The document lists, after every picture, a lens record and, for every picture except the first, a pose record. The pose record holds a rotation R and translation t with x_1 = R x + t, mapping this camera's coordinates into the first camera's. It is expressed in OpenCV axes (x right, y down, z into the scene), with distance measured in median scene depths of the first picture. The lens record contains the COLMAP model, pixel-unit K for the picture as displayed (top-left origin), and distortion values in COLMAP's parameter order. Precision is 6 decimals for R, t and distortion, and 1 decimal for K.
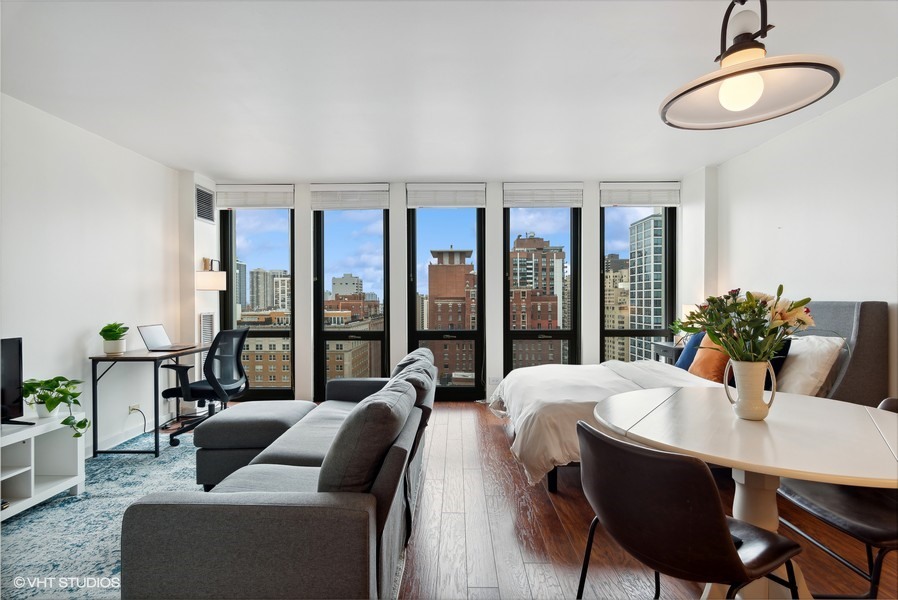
lens RADIAL K [[445.2, 0, 457.3], [0, 445.2, 304.5], [0, 0, 1]] dist [-0.001056, 0.000944]
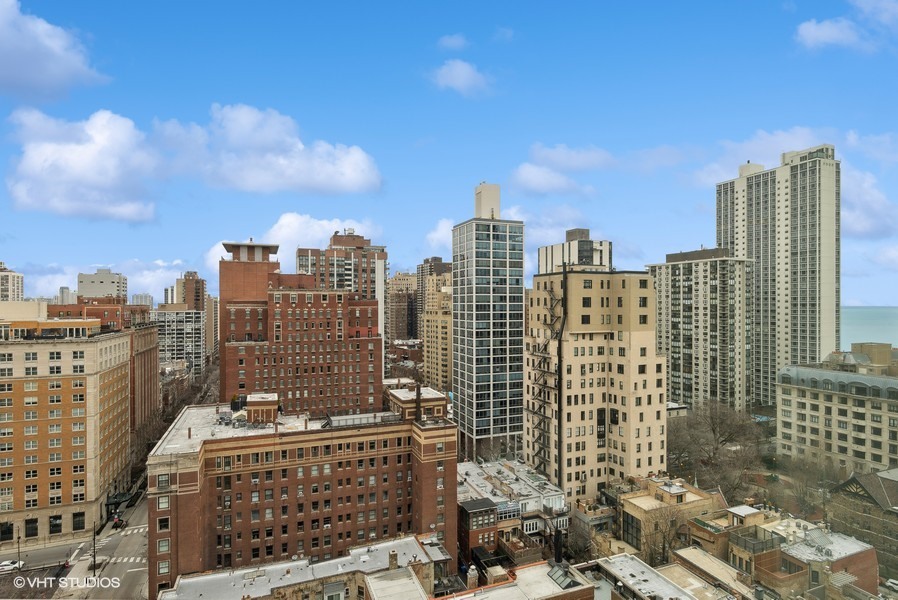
lens RADIAL K [[480.0, 0, 449.6], [0, 480.0, 303.5], [0, 0, 1]] dist [0.010349, -0.000577]
pose [[0.934610, 0.002847, 0.355663, 0.021061], [0.001191, 0.999937, -0.011132, -0.001473], [-0.355672, 0.010828, 0.934548, 0.057079]]
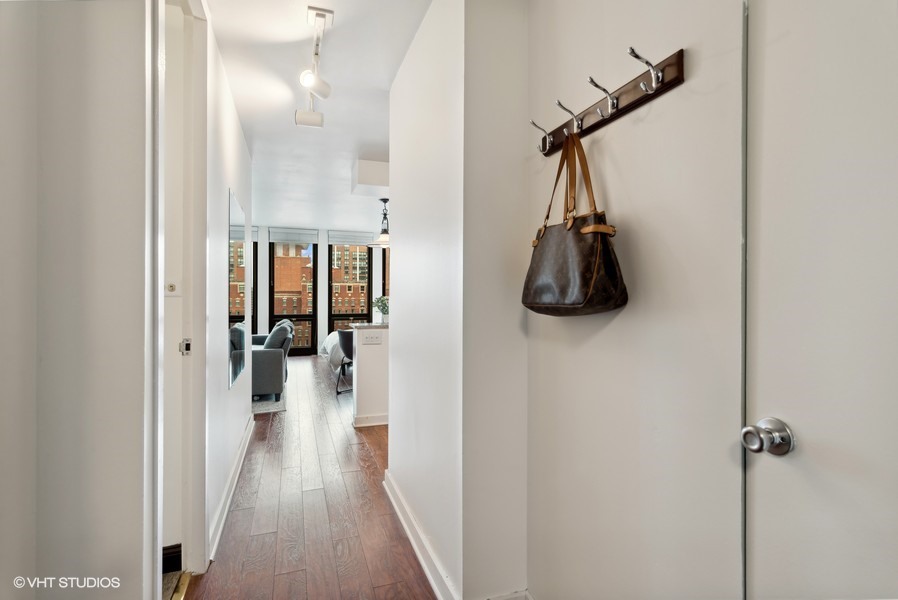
lens RADIAL K [[445.2, 0, 467.6], [0, 445.2, 296.3], [0, 0, 1]] dist [-0.001056, 0.000944]
pose [[0.930085, 0.004348, 0.367319, -0.001692], [-0.002521, 0.999982, -0.005454, -0.000231], [-0.367336, 0.004147, 0.930079, -0.045807]]
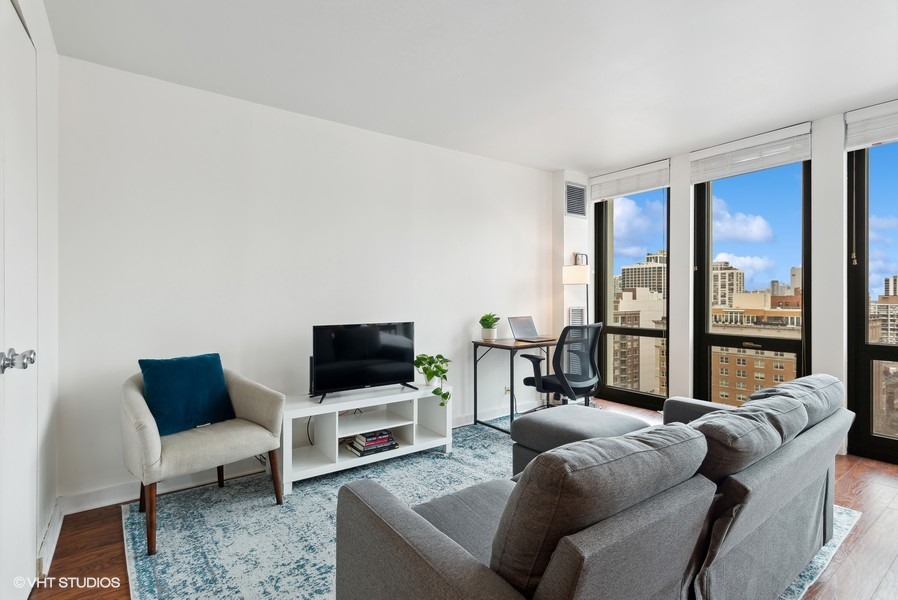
lens RADIAL K [[445.2, 0, 431.9], [0, 445.2, 296.7], [0, 0, 1]] dist [-0.001056, 0.000944]
pose [[0.577316, 0.004046, -0.816510, 0.003721], [-0.009413, 0.999954, -0.001700, 0.000014], [0.816466, 0.008667, 0.577328, 0.007869]]
